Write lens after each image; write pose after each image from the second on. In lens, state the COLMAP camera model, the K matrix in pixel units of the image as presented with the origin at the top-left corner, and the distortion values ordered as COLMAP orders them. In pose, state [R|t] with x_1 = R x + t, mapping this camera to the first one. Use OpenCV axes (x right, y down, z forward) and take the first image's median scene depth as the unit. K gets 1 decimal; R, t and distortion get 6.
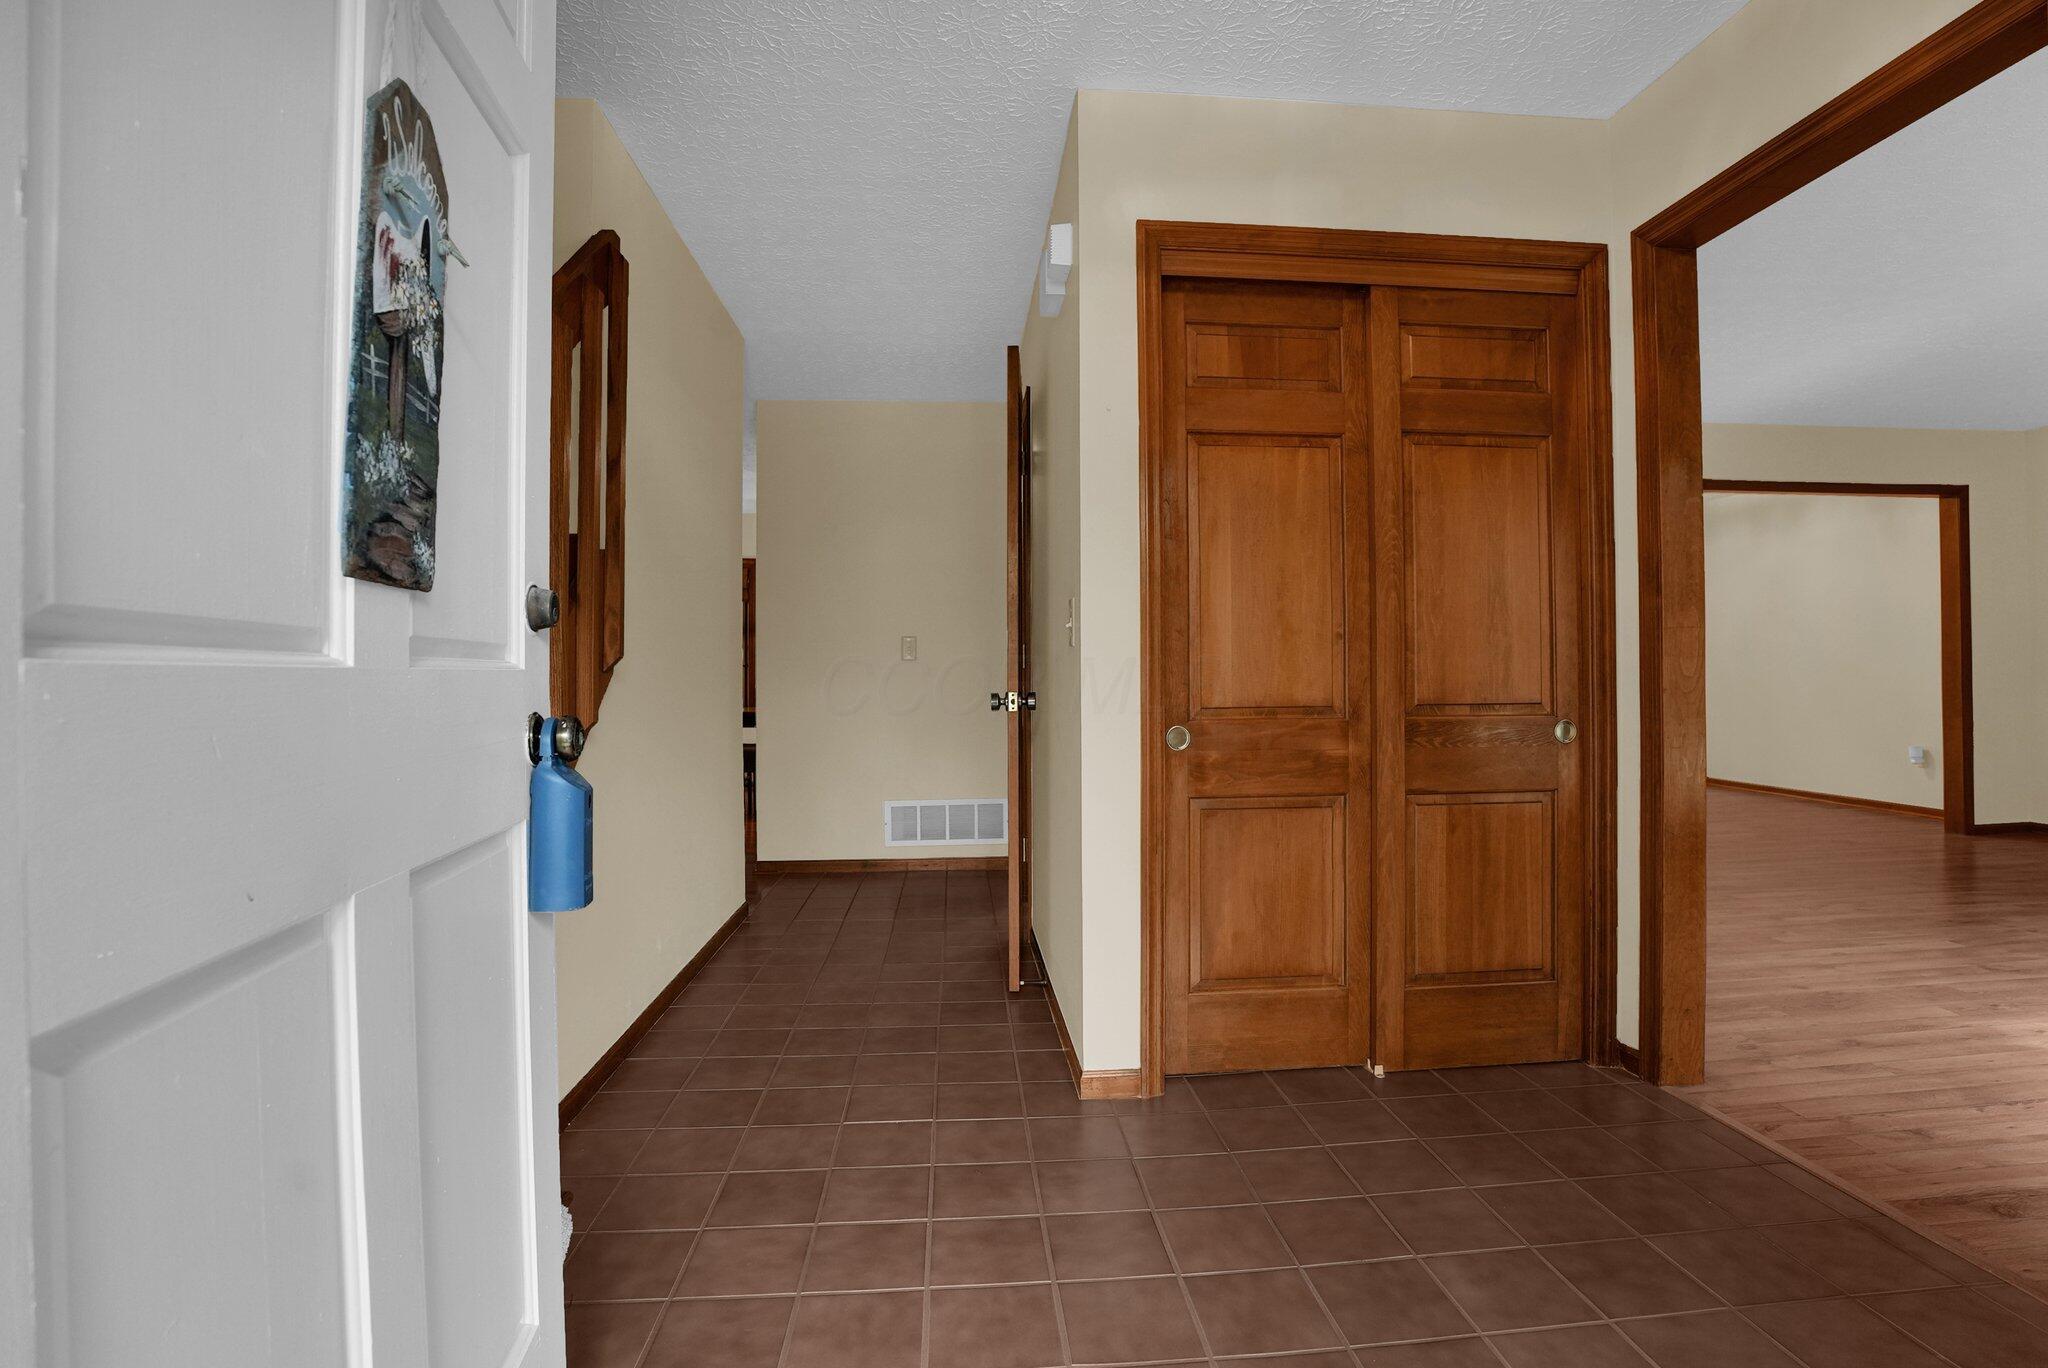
lens RADIAL K [[966.4, 0, 1030.9], [0, 966.4, 679.1], [0, 0, 1]] dist [-0.072812, 0.020933]
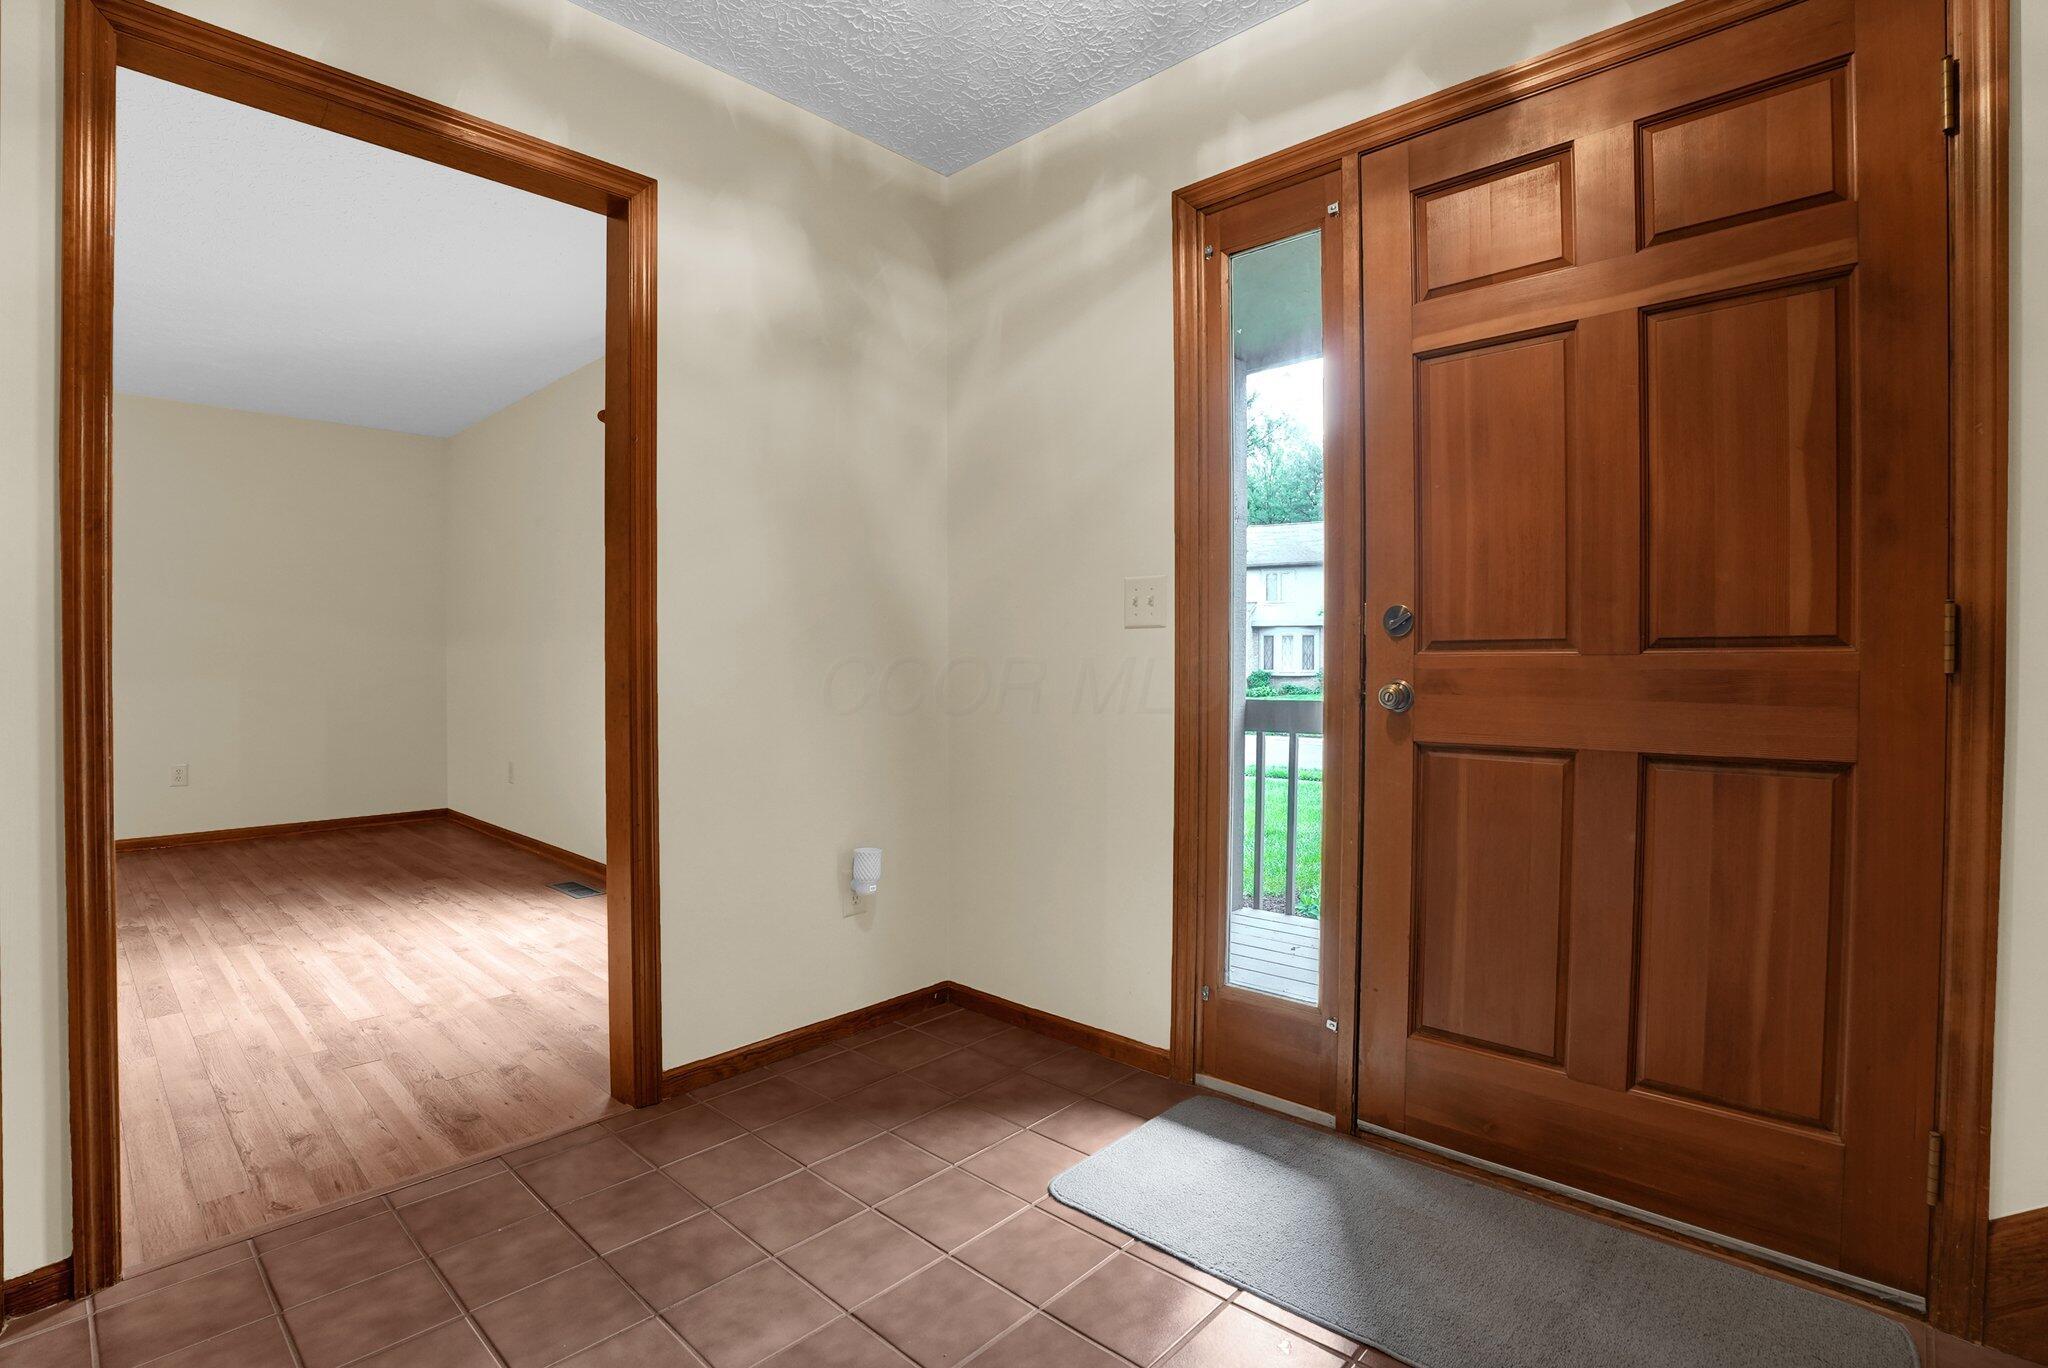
lens RADIAL K [[969.6, 0, 1024.0], [0, 969.6, 684.0], [0, 0, 1]] dist [-0.065994, 0.017558]
pose [[-0.670633, -0.009972, 0.741723, -0.283909], [0.000441, 0.999904, 0.013842, -0.010547], [-0.741789, 0.009610, -0.670564, 1.027607]]
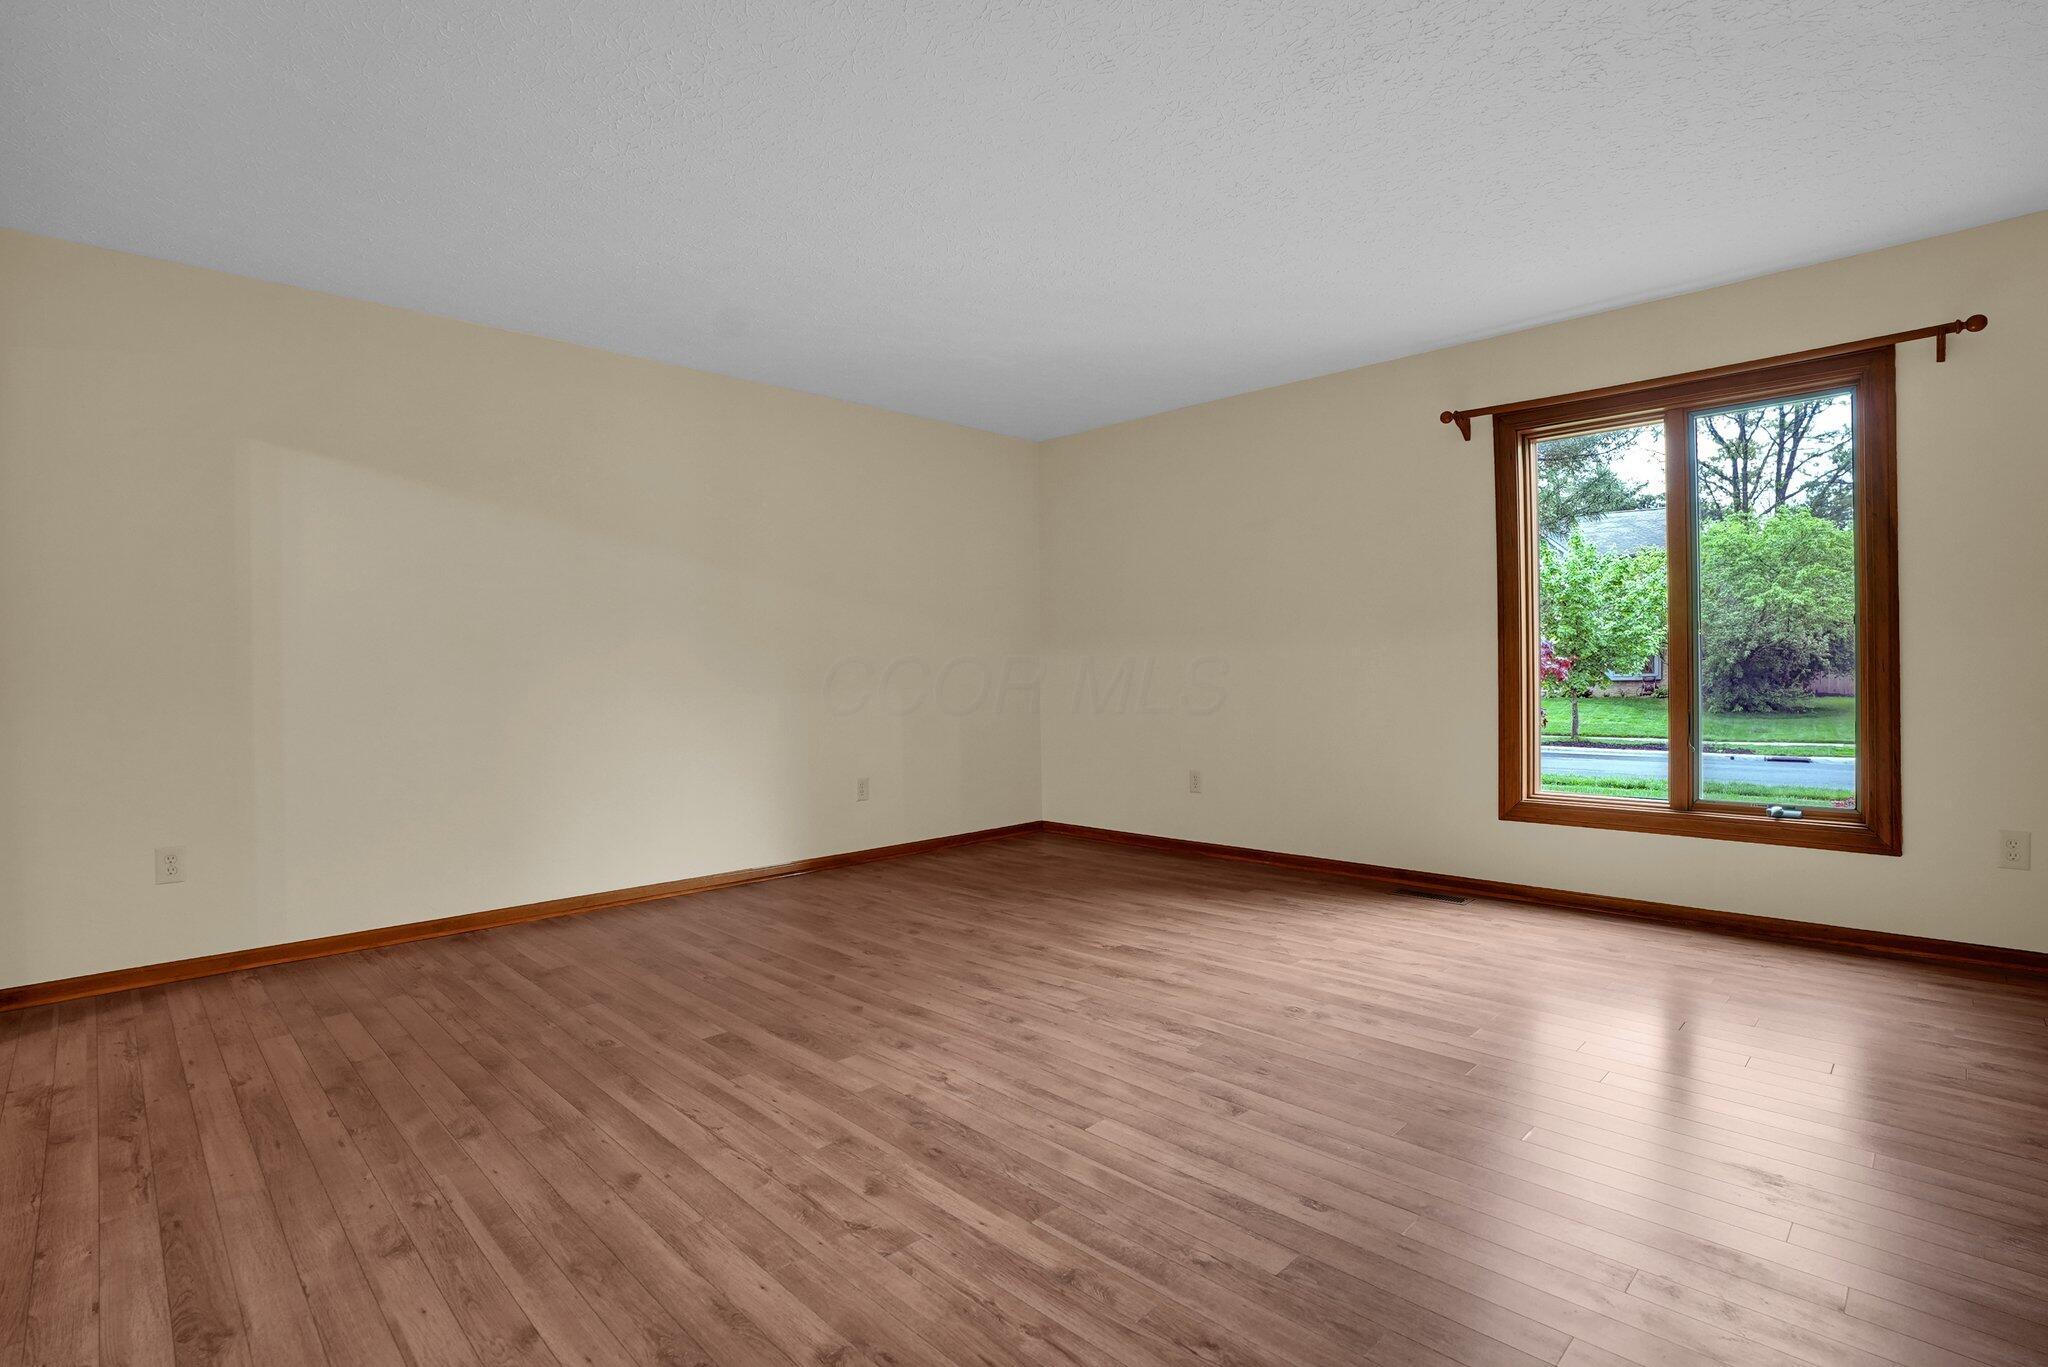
lens RADIAL K [[966.4, 0, 1030.9], [0, 966.4, 678.6], [0, 0, 1]] dist [-0.072812, 0.020933]
pose [[-0.644684, 0.009091, 0.764395, 0.862110], [0.011840, 0.999928, -0.001907, -0.013395], [-0.764358, 0.007821, -0.644745, 2.325887]]
